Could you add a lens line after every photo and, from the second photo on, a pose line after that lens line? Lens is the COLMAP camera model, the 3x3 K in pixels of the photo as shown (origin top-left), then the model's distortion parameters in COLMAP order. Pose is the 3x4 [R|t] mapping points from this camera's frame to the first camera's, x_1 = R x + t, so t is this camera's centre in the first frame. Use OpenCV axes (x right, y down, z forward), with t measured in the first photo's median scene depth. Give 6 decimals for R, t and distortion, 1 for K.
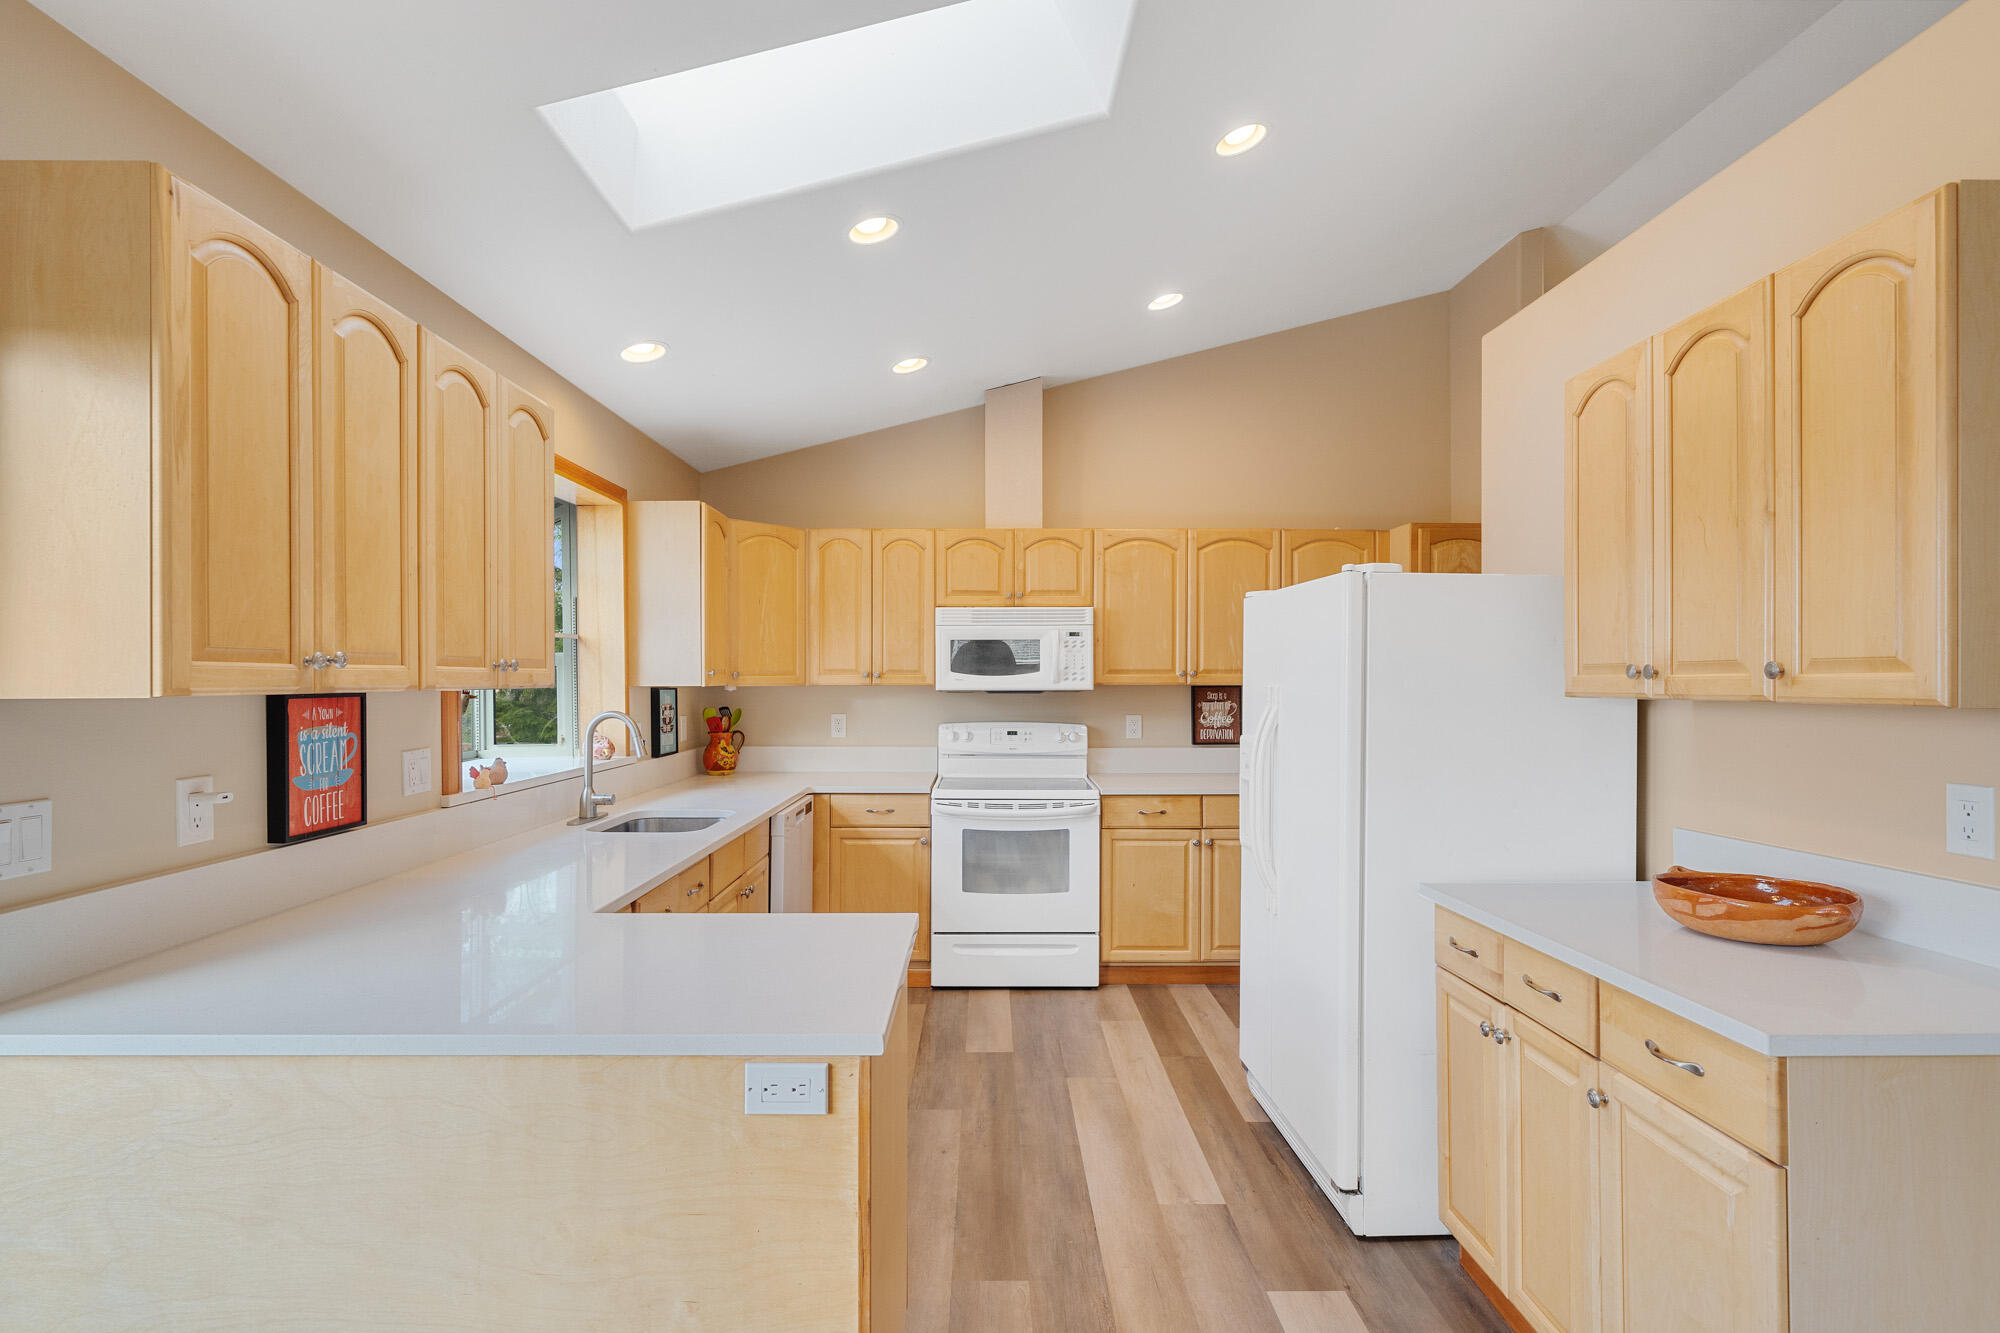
lens RADIAL K [[962.9, 0, 1006.4], [0, 962.9, 677.5], [0, 0, 1]] dist [0.005004, -0.000061]
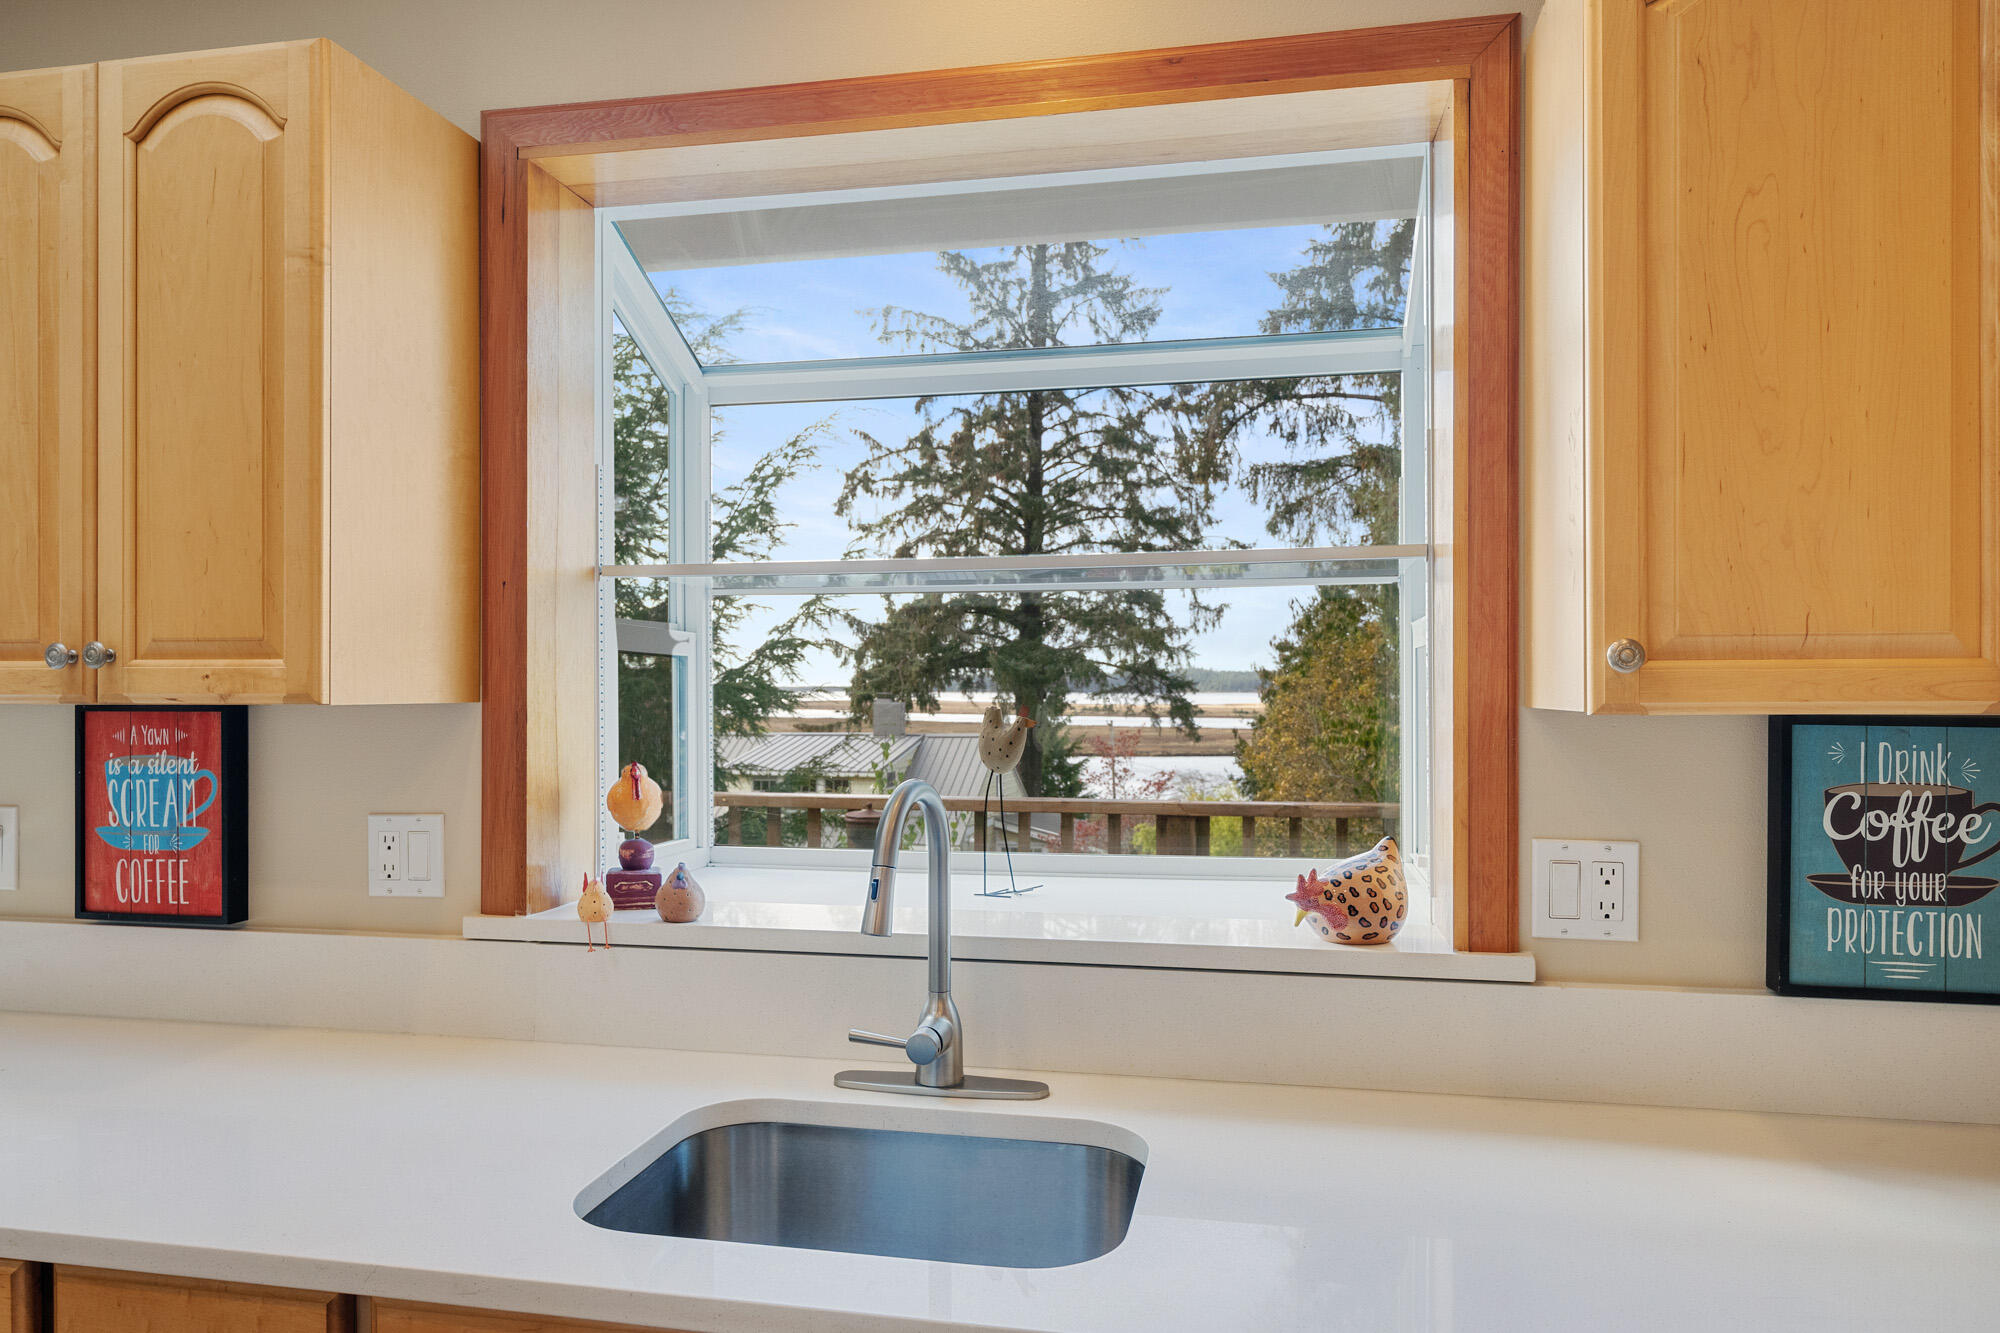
lens RADIAL K [[1362.8, 0, 988.8], [0, 1362.8, 701.6], [0, 0, 1]] dist [0.009441, -0.005617]
pose [[-0.222613, 0.015006, -0.974791, 0.031413], [0.002457, 0.999887, 0.014831, 0.001062], [0.974904, 0.000906, -0.222624, 0.875301]]
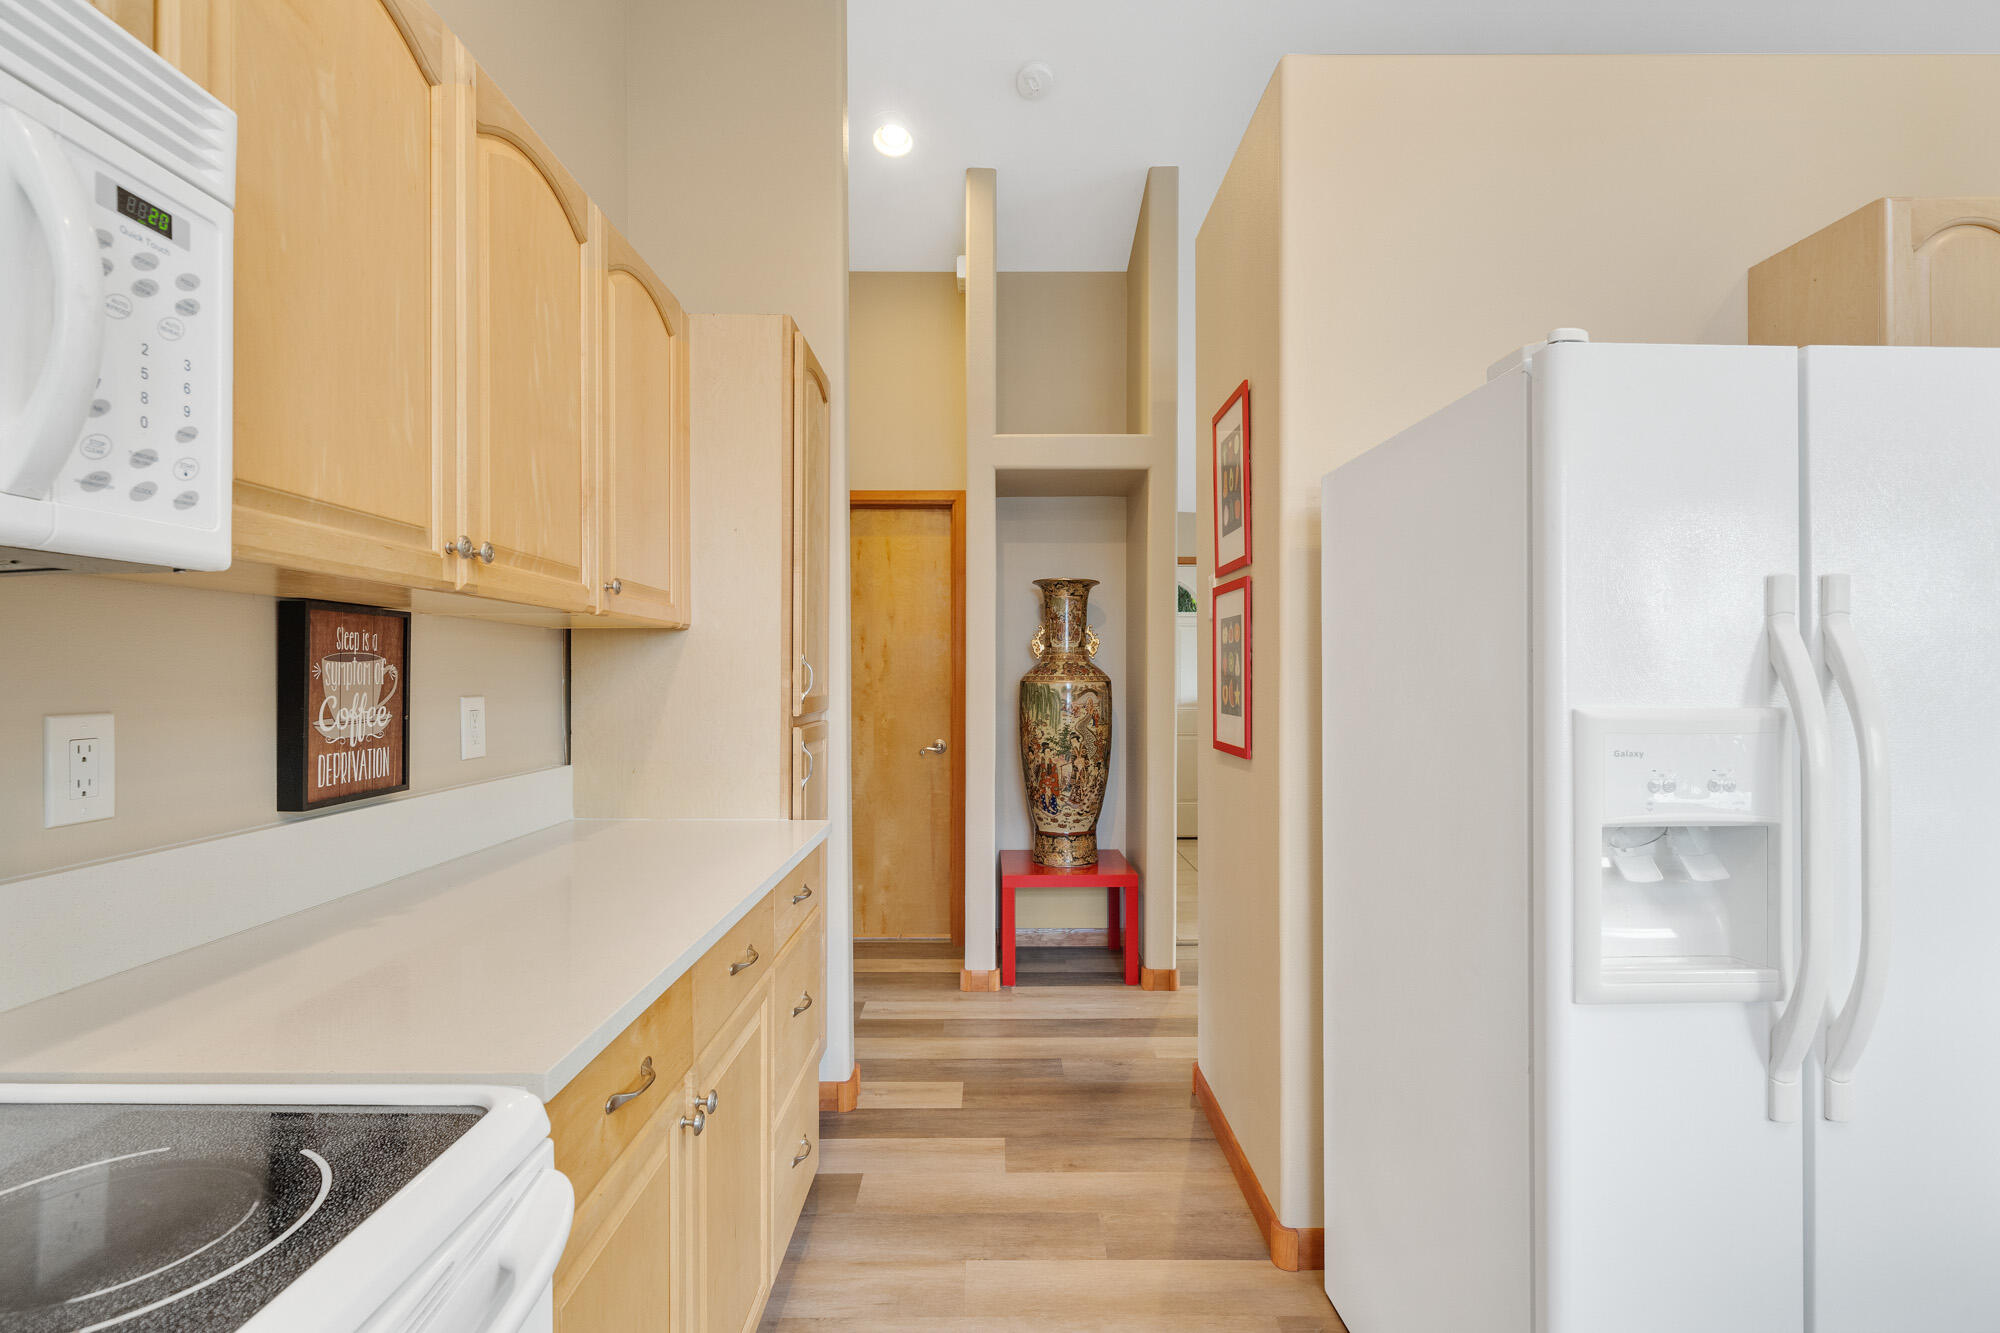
lens RADIAL K [[962.9, 0, 996.4], [0, 962.9, 674.5], [0, 0, 1]] dist [0.005004, -0.000061]
pose [[0.021783, -0.000154, 0.999763, -0.096108], [0.003330, 0.999994, 0.000082, 0.035945], [-0.999757, 0.003328, 0.021783, 0.927369]]
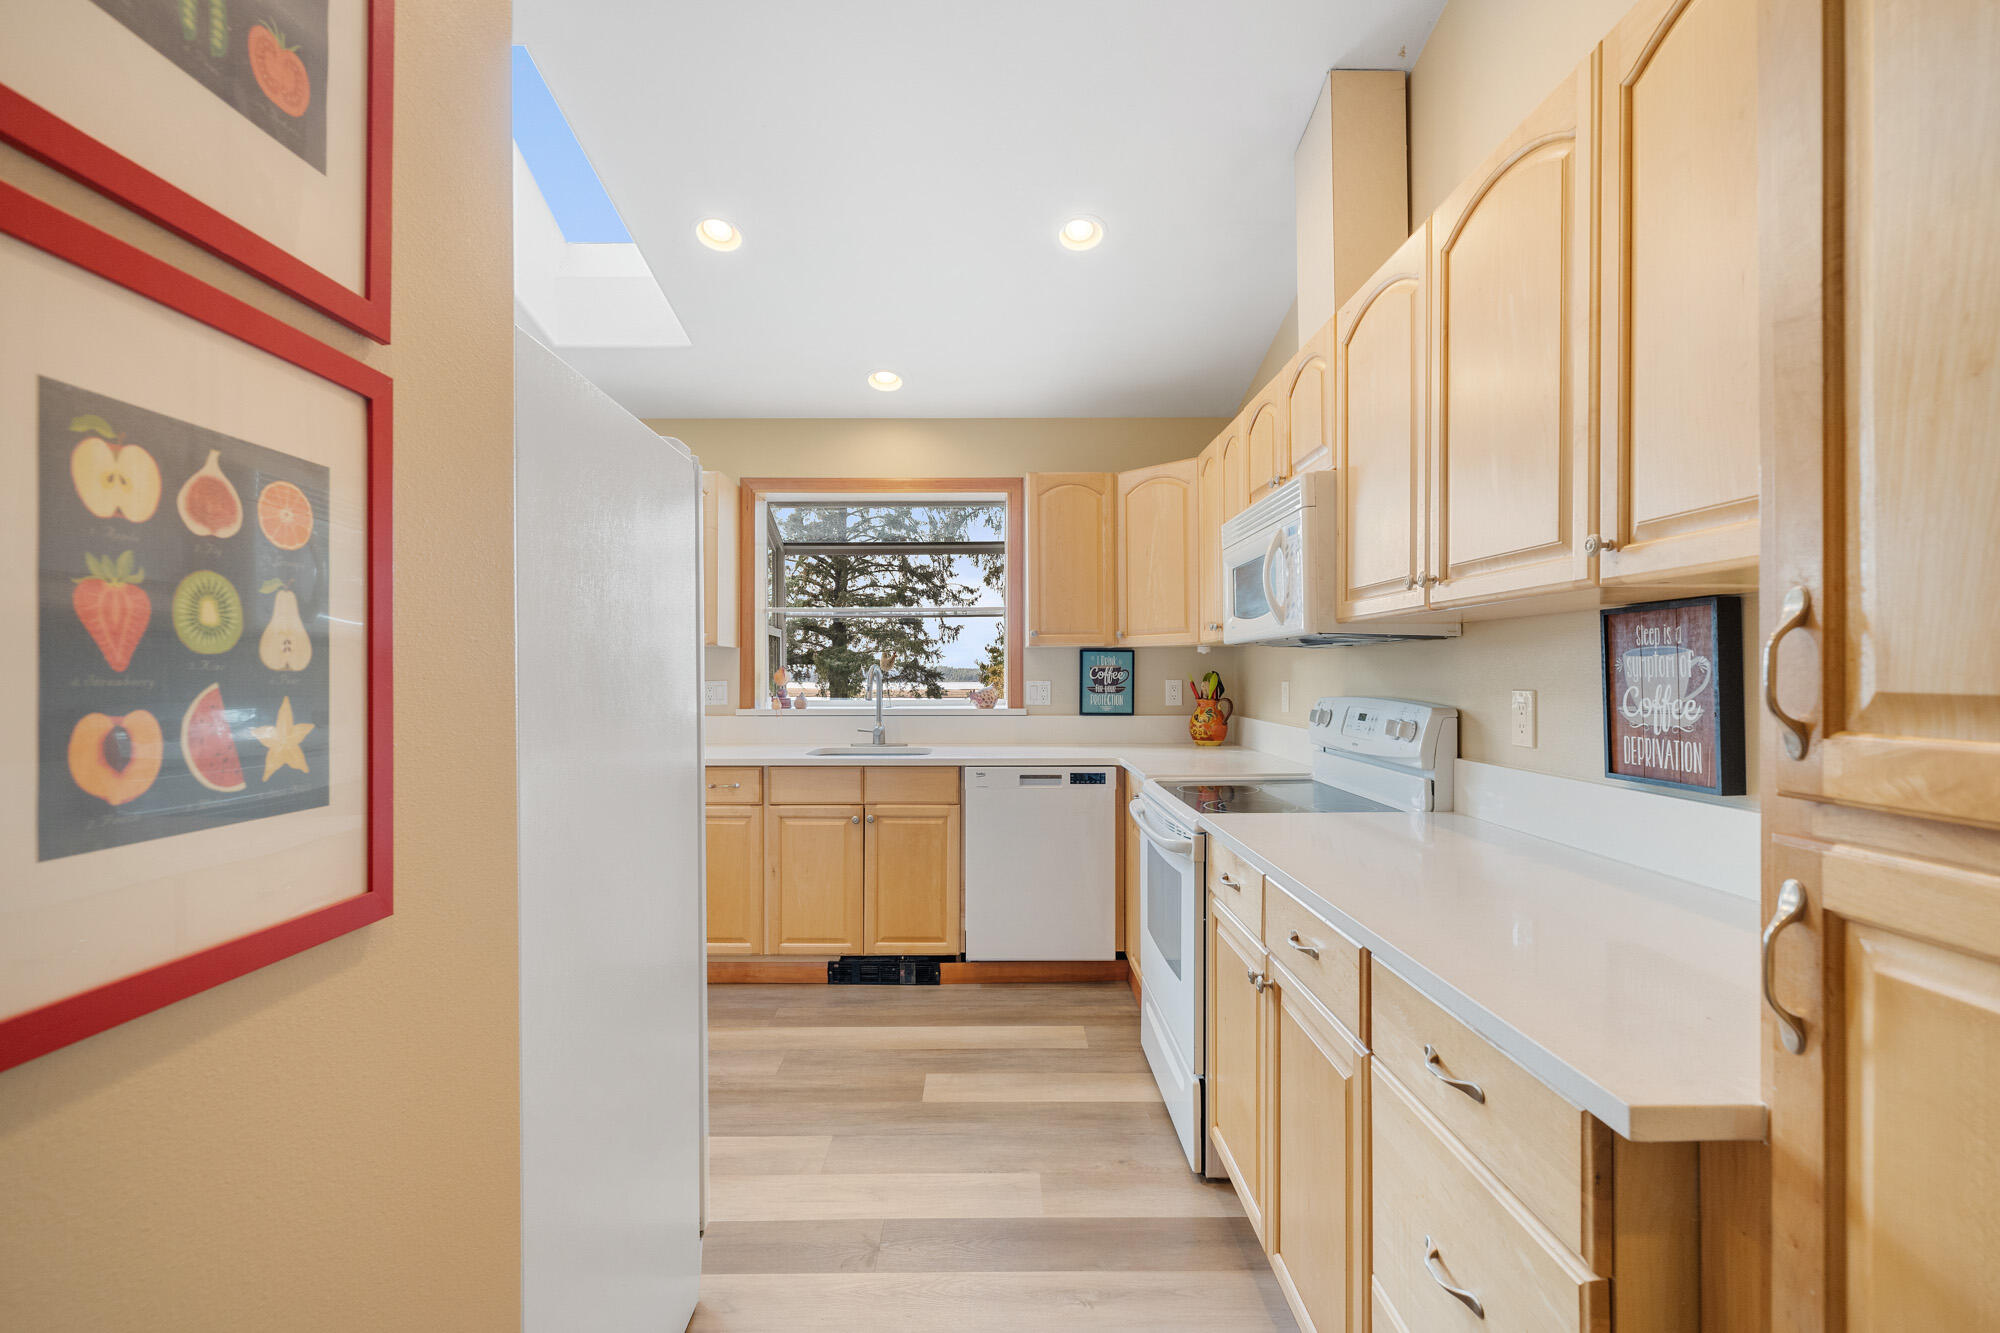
lens RADIAL K [[871.8, 0, 986.9], [0, 871.8, 680.6], [0, 0, 1]] dist [0.002261, 0.000014]
pose [[-0.023197, 0.007600, -0.999702, 0.605131], [0.002296, 0.999969, 0.007549, 0.037166], [0.999728, -0.002121, -0.023214, 0.915854]]
